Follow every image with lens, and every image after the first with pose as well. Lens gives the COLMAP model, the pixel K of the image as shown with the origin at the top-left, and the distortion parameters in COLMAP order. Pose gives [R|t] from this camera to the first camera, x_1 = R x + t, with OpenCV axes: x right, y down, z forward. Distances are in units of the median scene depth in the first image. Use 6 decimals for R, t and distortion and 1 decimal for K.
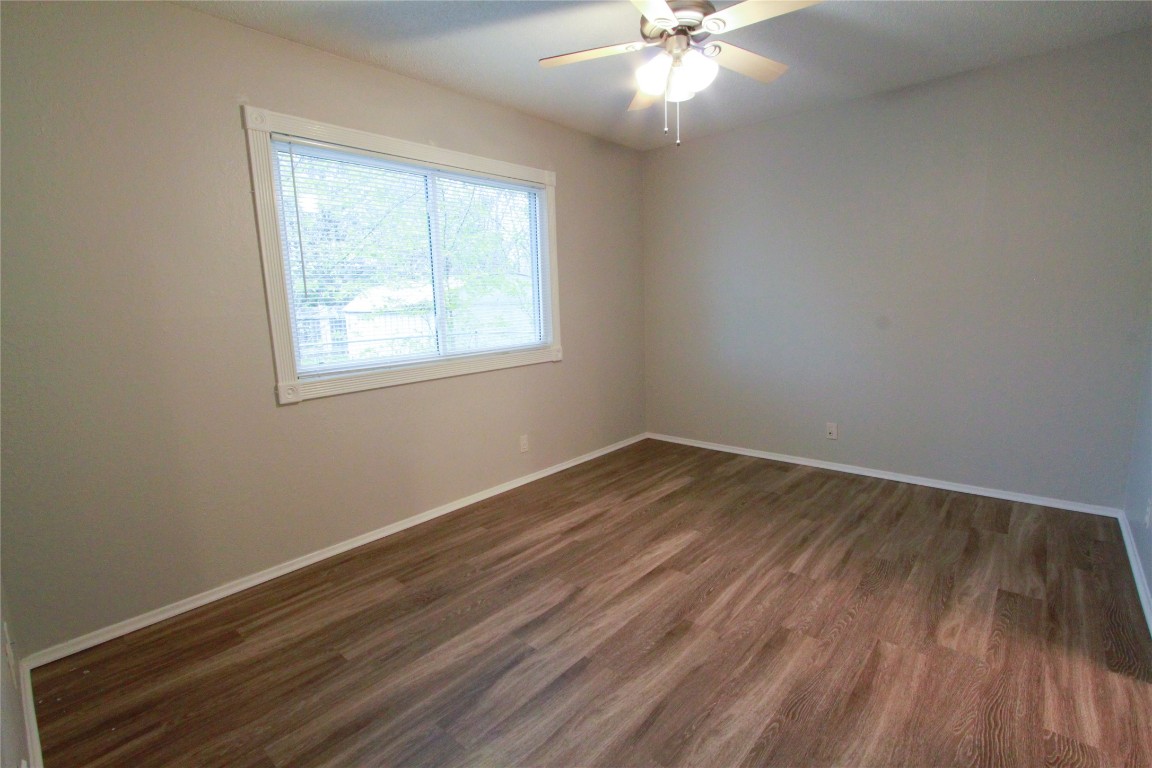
lens RADIAL K [[533.1, 0, 576.1], [0, 533.1, 387.4], [0, 0, 1]] dist [-0.017877, 0.003489]
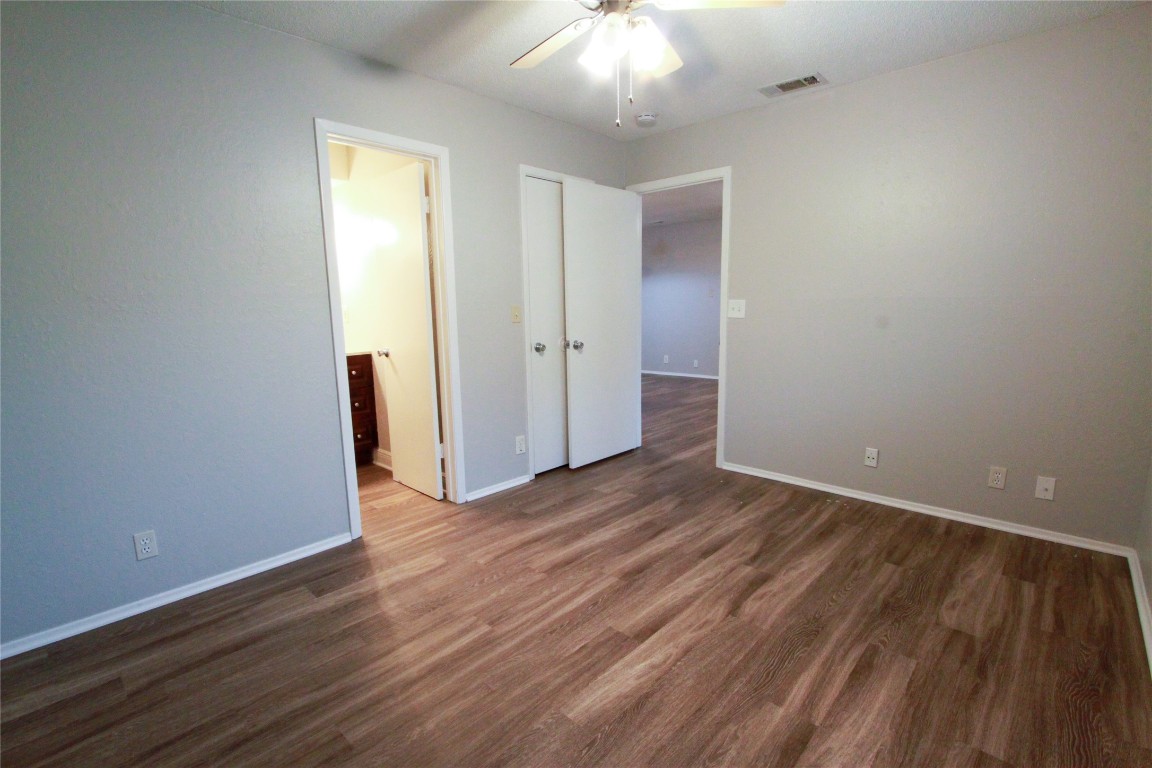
lens RADIAL K [[533.1, 0, 575.8], [0, 533.1, 379.9], [0, 0, 1]] dist [-0.017877, 0.003489]
pose [[-0.998207, 0.046800, 0.037311, 0.231776], [0.055768, 0.953591, 0.295896, -0.303278], [-0.021732, 0.297446, -0.954491, 1.834292]]
